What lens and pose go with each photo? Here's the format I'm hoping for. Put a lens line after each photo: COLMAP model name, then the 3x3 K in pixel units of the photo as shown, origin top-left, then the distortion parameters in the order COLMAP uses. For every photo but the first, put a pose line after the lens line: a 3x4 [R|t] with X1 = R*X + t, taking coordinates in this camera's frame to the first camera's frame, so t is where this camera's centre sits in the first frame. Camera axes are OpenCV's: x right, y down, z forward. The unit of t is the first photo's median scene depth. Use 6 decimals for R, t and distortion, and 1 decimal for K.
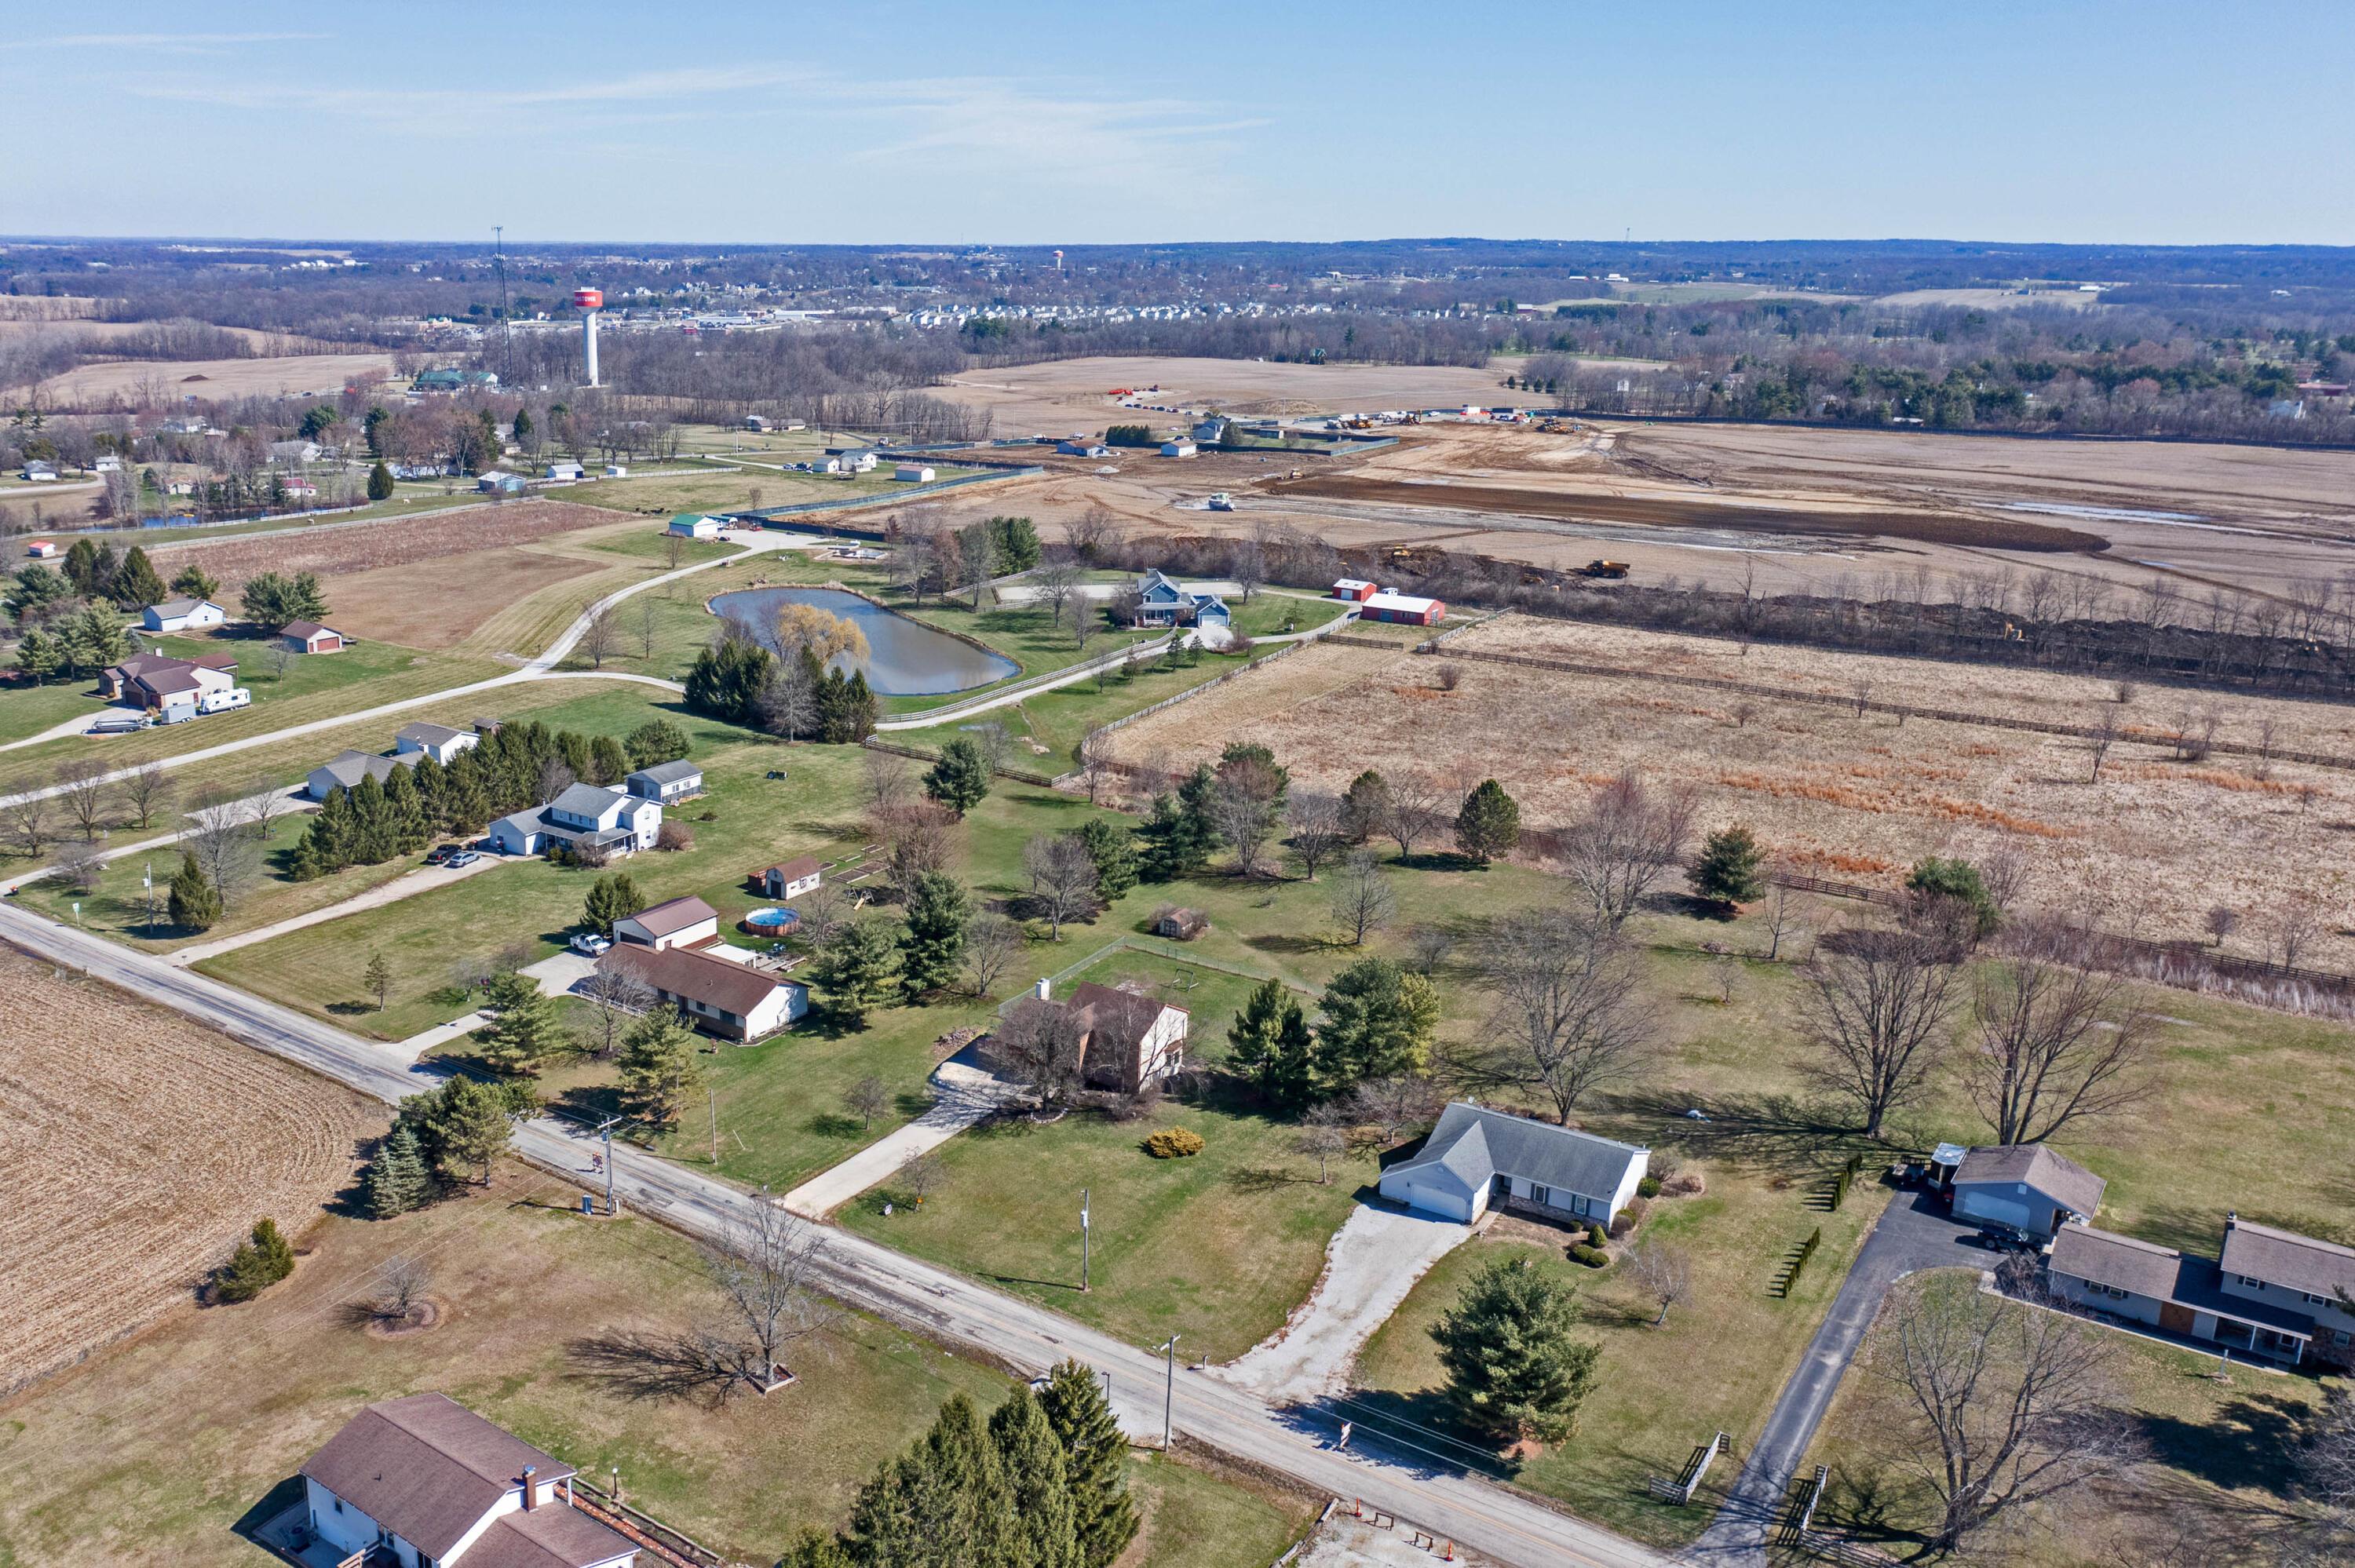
lens RADIAL K [[1898.7, 0, 1082.5], [0, 1898.7, 783.7], [0, 0, 1]] dist [0.000137, 0.004748]
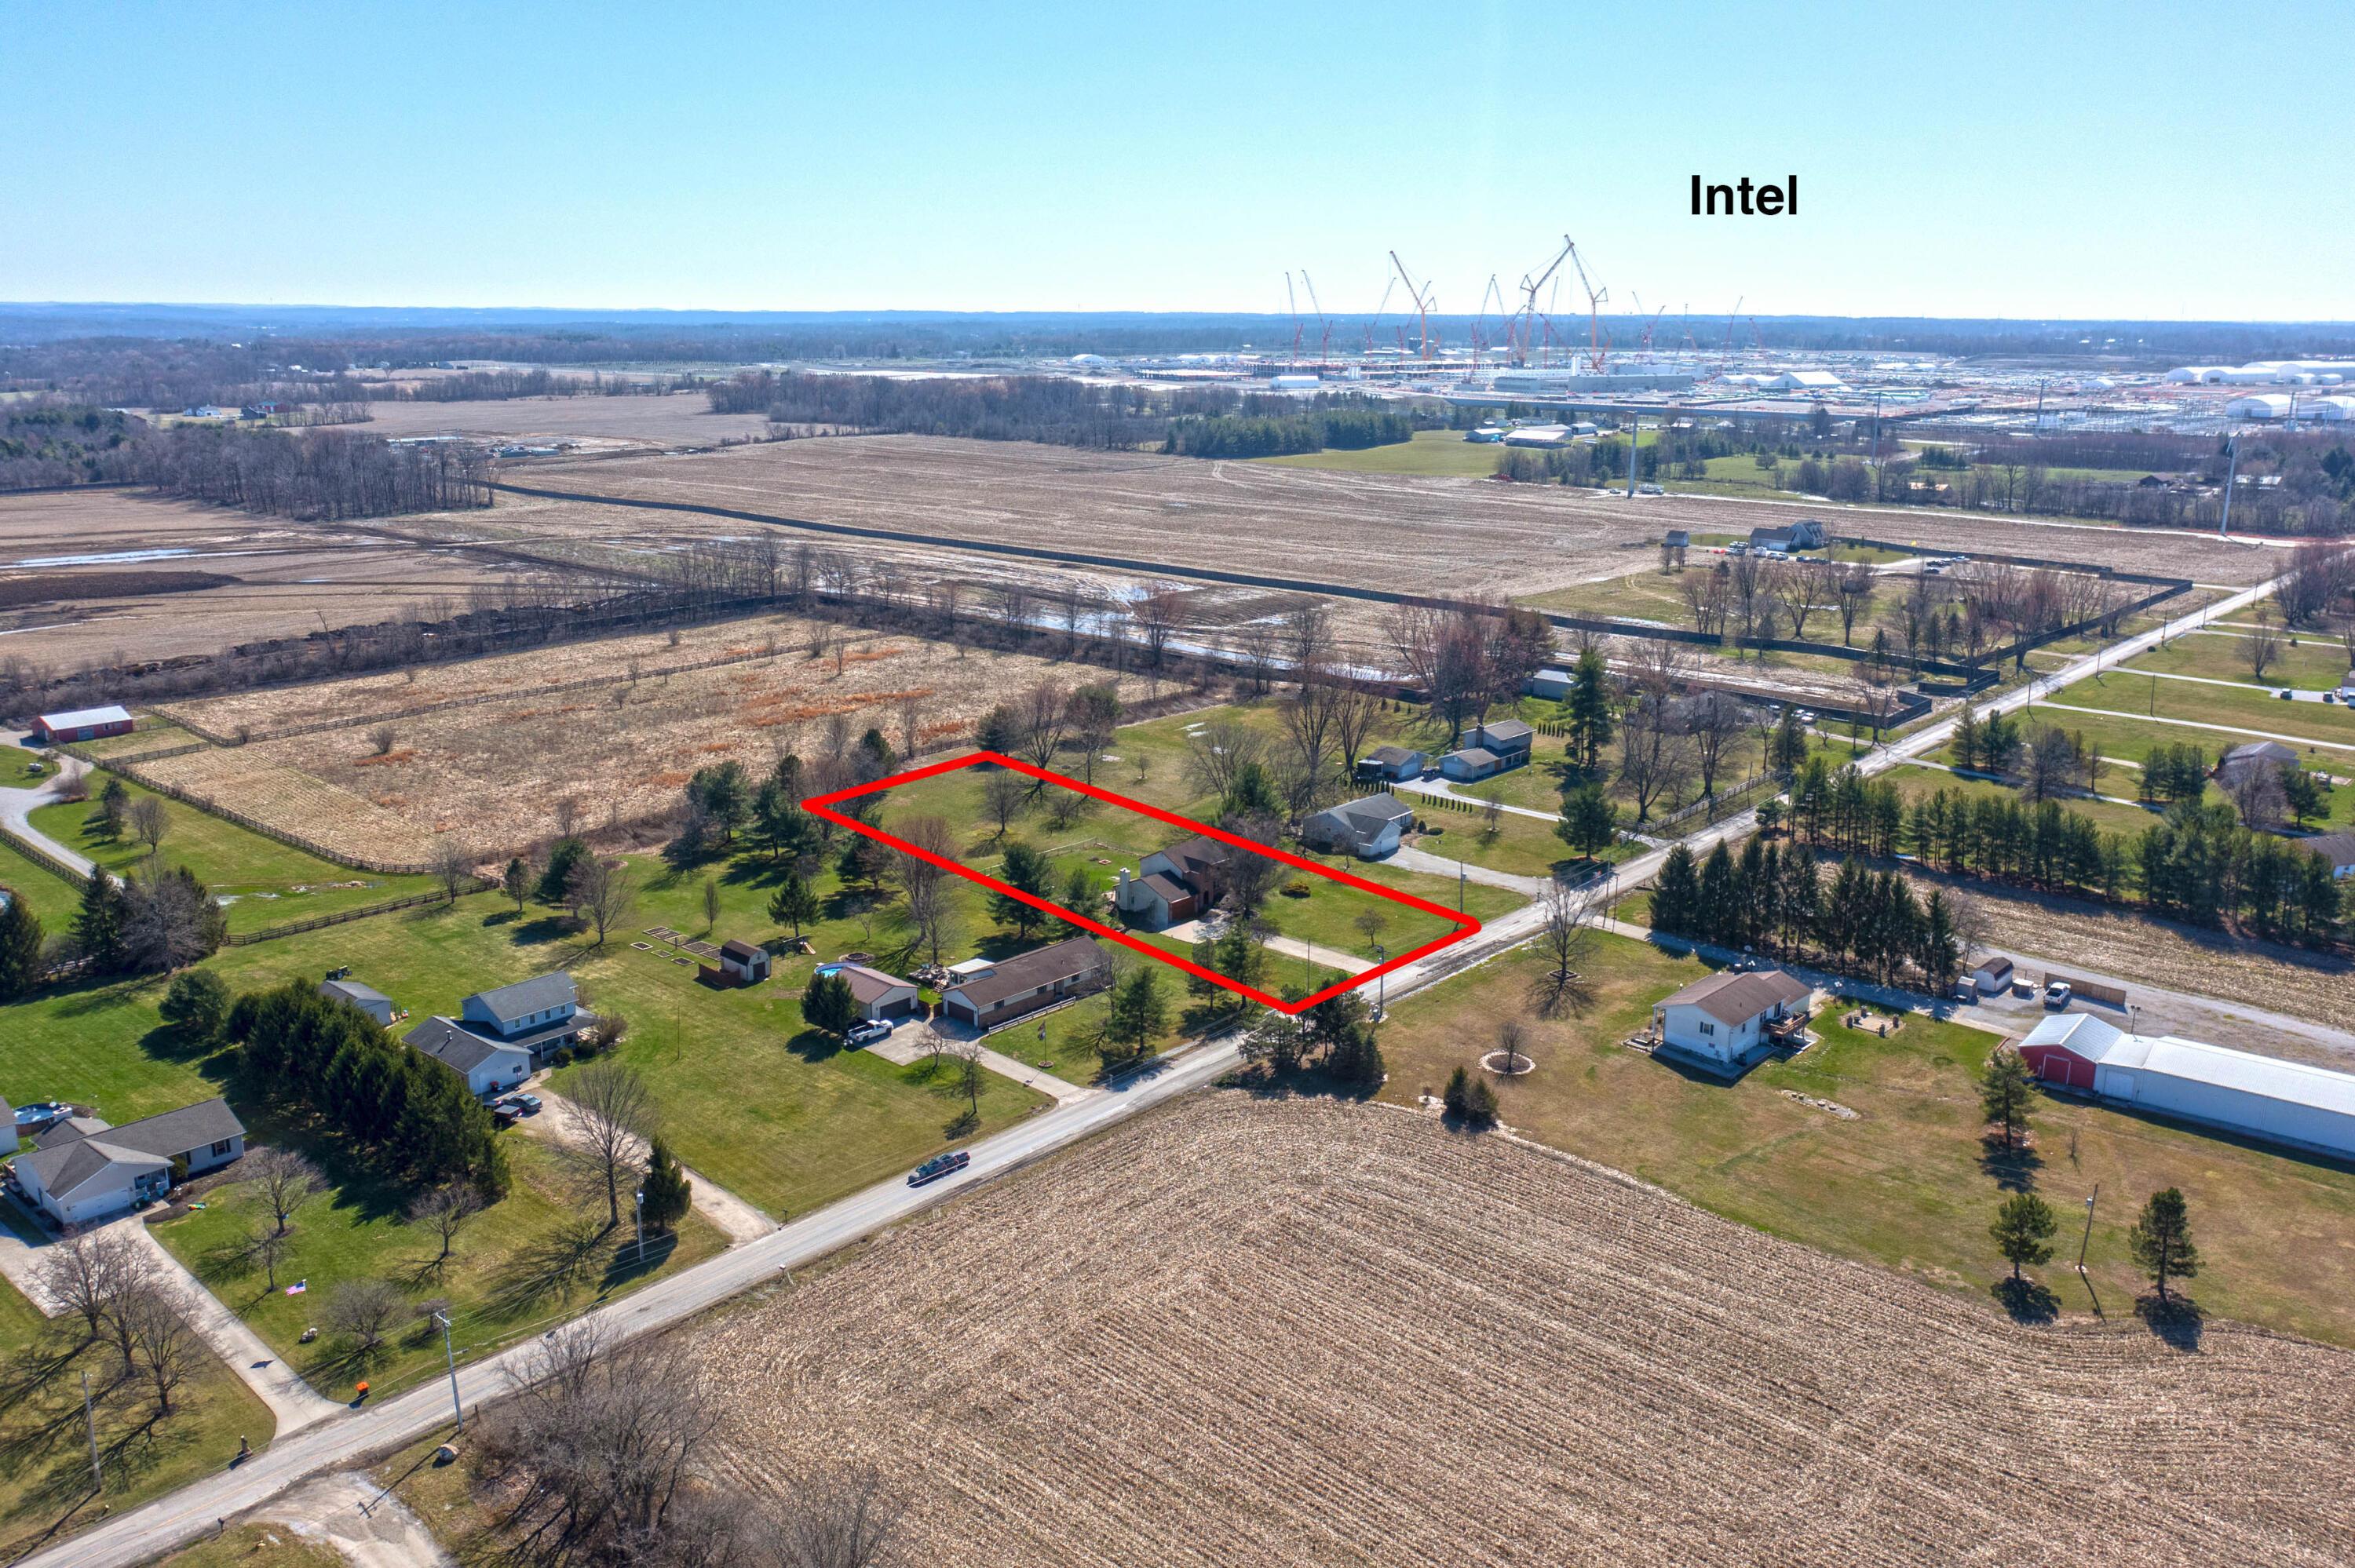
lens RADIAL K [[1794.2, 0, 1139.6], [0, 1794.2, 783.1], [0, 0, 1]] dist [-0.006187, -0.000073]
pose [[0.146309, -0.253180, 0.956292, -0.789274], [0.272735, 0.939552, 0.207021, -0.142012], [-0.950899, 0.230526, 0.206516, 0.425965]]
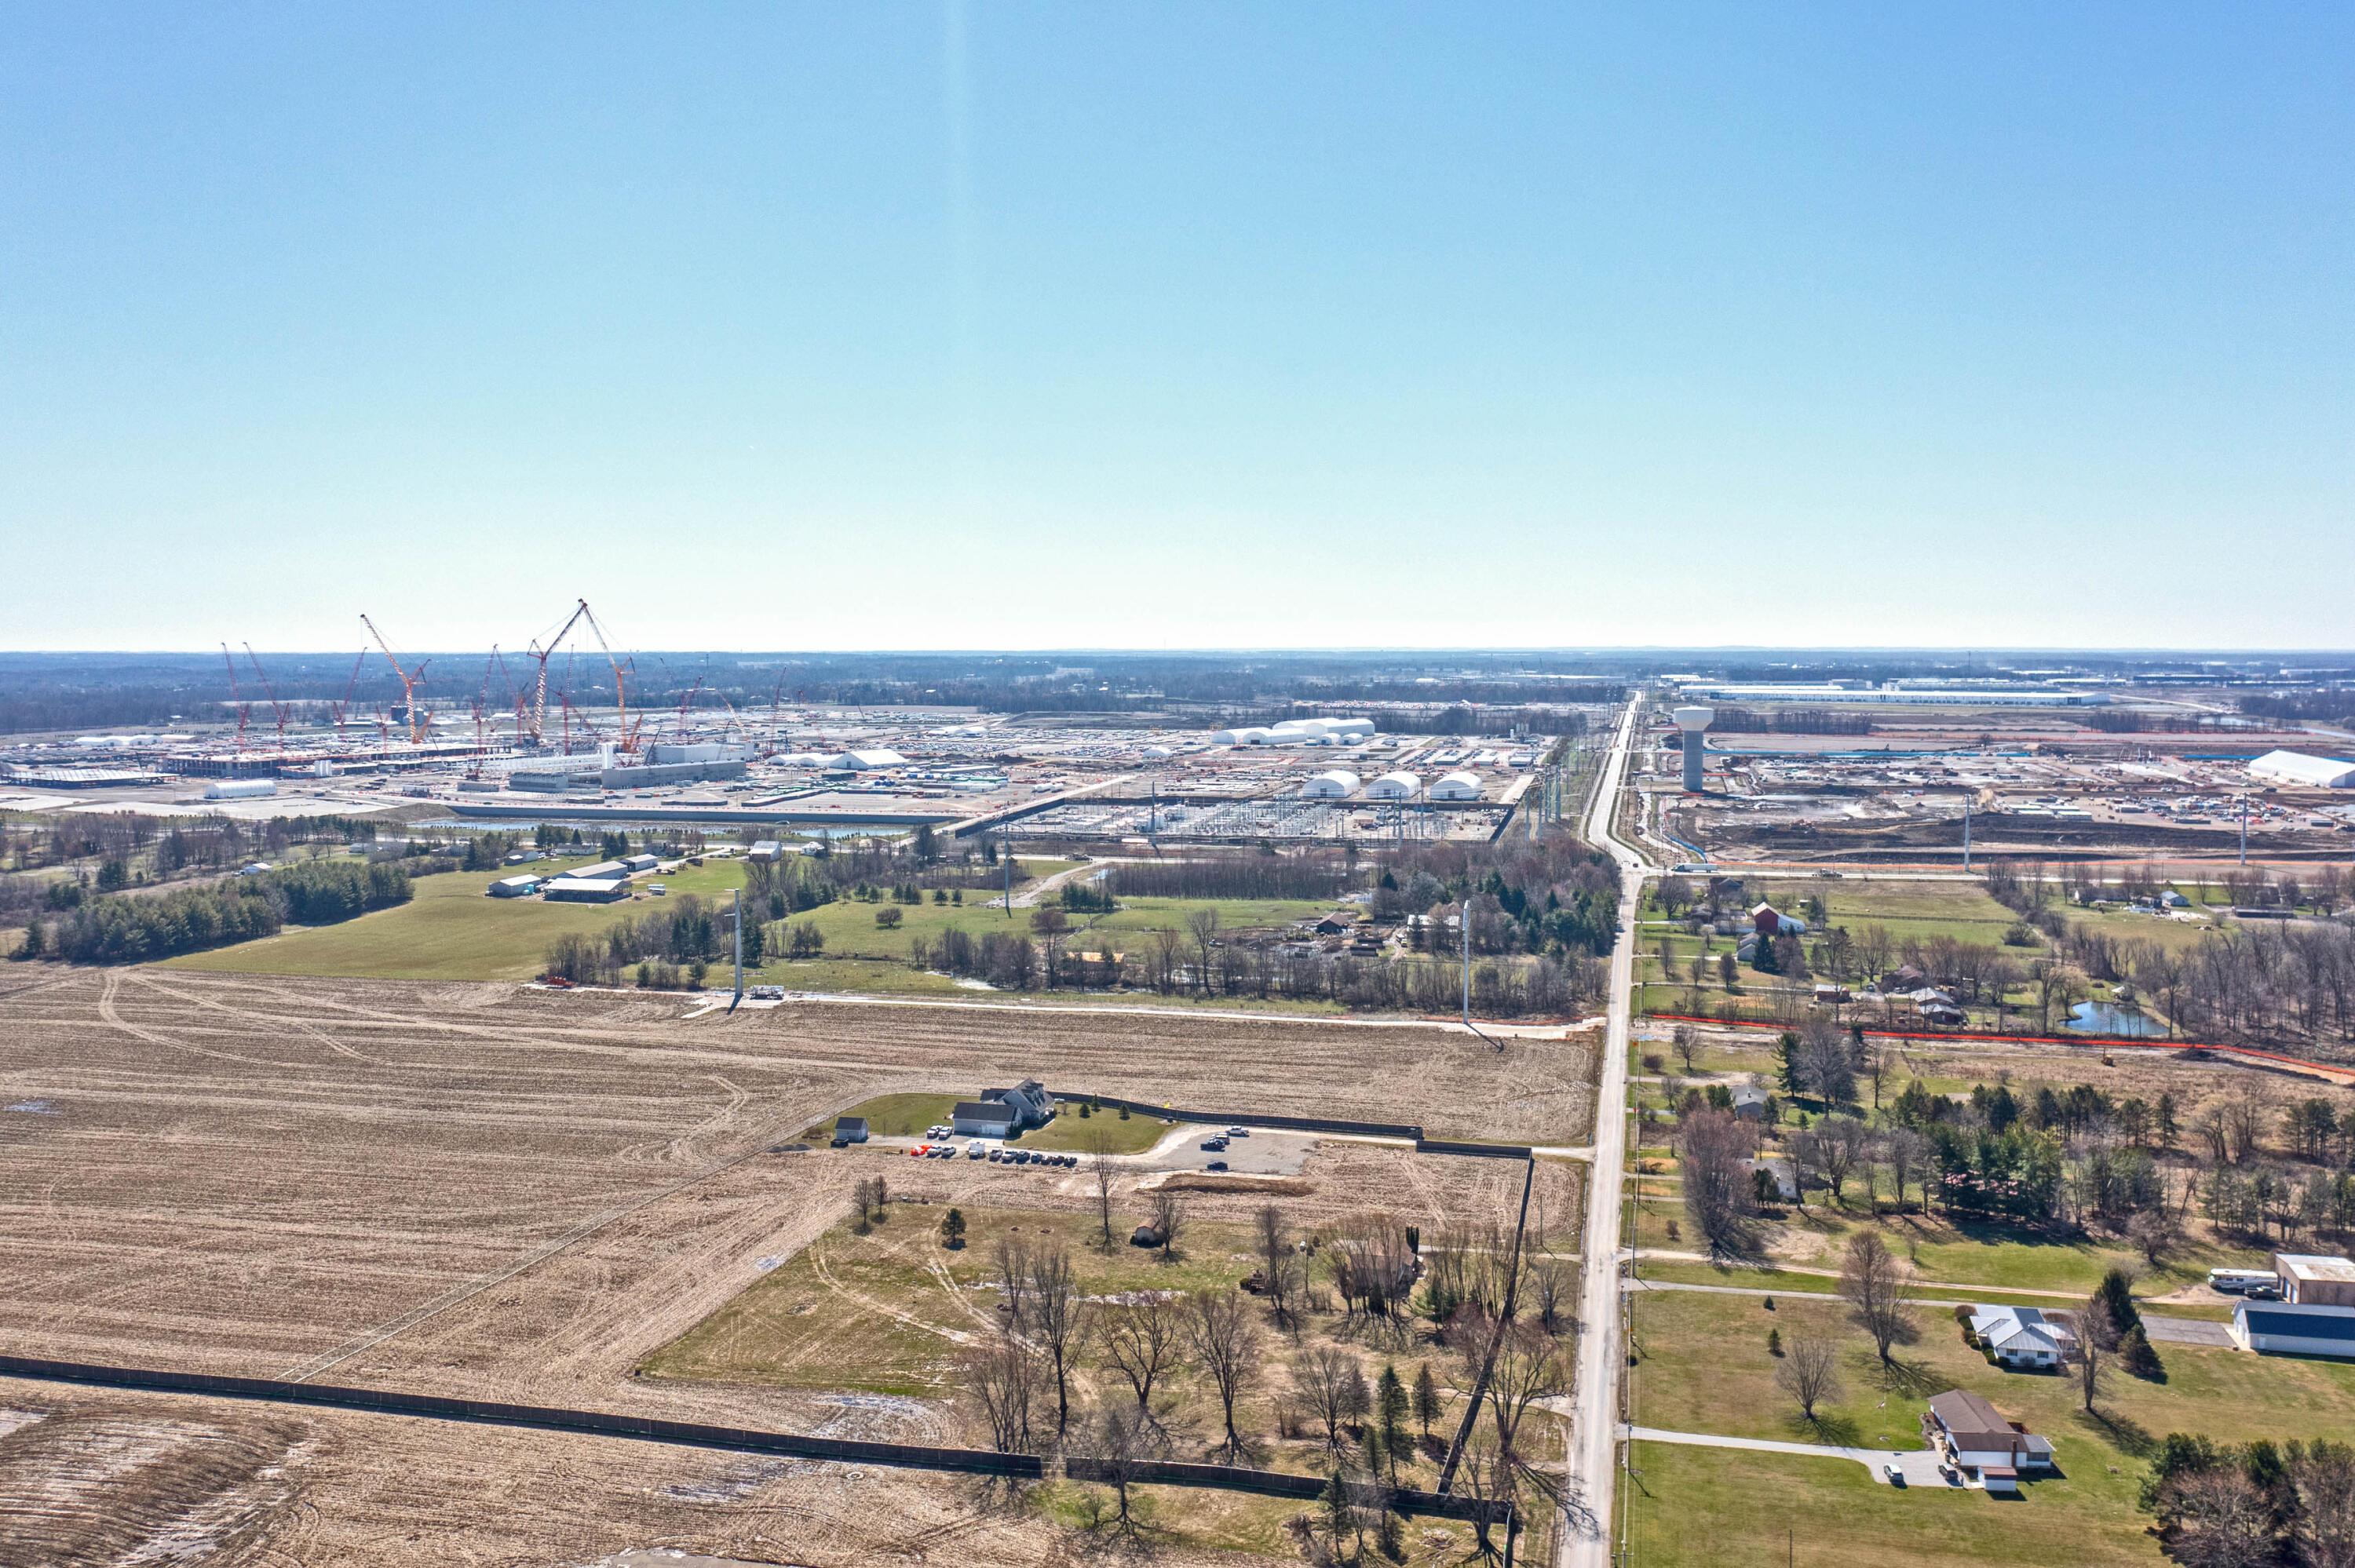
lens RADIAL K [[1999.6, 0, 1137.3], [0, 1999.6, 784.4], [0, 0, 1]] dist [-0.007305, 0.005020]
pose [[-0.349330, -0.064141, 0.934802, -0.162504], [0.266317, 0.949713, 0.164685, -0.263499], [-0.898356, 0.306483, -0.314682, 0.405779]]
